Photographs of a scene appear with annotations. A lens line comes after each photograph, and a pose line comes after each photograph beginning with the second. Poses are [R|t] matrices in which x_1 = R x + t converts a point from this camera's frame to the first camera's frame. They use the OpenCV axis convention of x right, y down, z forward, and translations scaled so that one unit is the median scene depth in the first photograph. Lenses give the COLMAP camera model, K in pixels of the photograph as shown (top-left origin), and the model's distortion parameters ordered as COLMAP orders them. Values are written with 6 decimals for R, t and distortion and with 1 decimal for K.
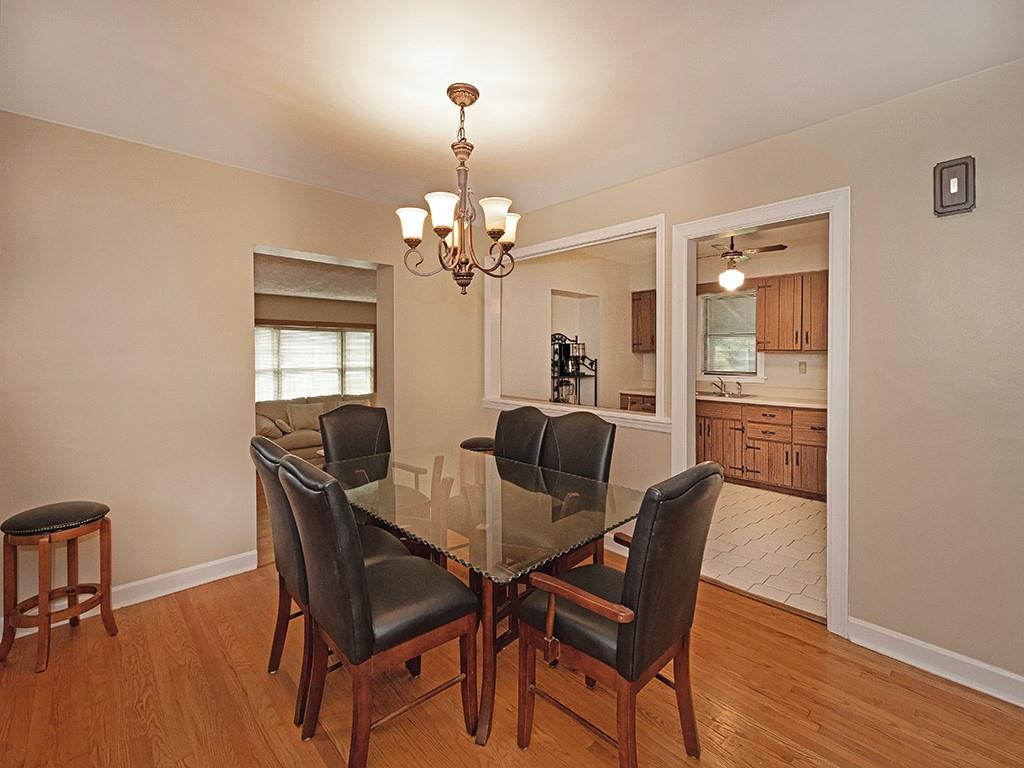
lens RADIAL K [[460.9, 0, 543.6], [0, 460.9, 356.2], [0, 0, 1]] dist [0.004534, -0.001250]
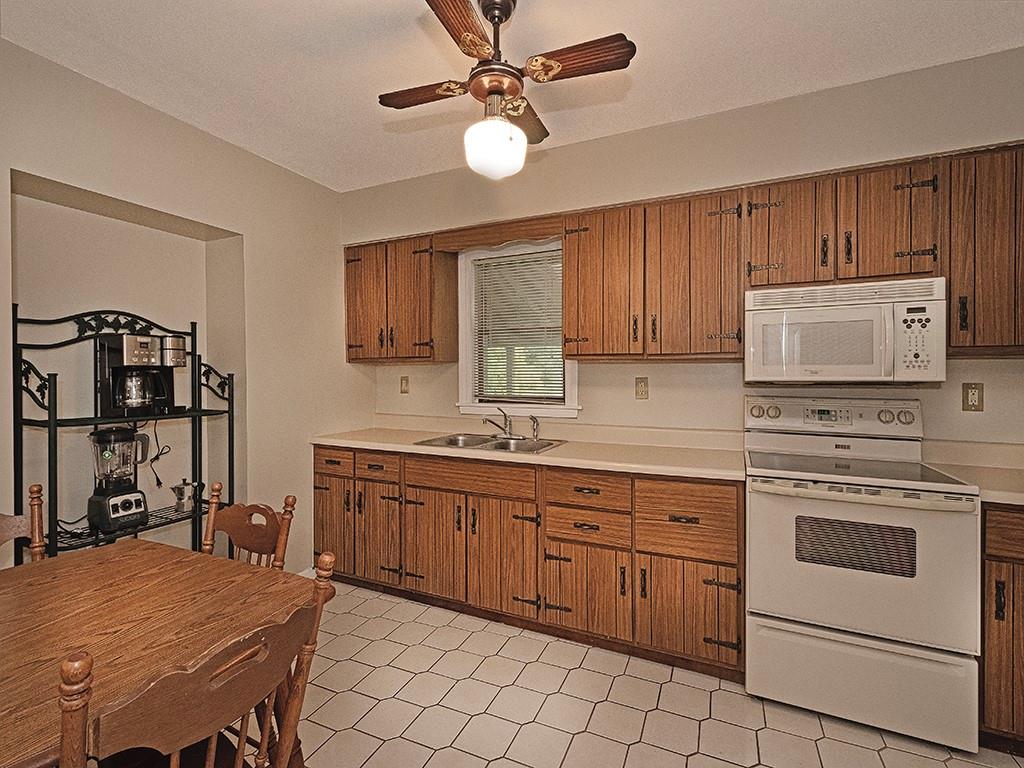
lens RADIAL K [[460.9, 0, 519.8], [0, 460.9, 367.8], [0, 0, 1]] dist [0.004534, -0.001250]
pose [[0.946511, 0.001307, 0.322668, 0.247020], [0.003936, 0.999871, -0.015596, 0.008704], [-0.322646, 0.016031, 0.946384, 0.524811]]
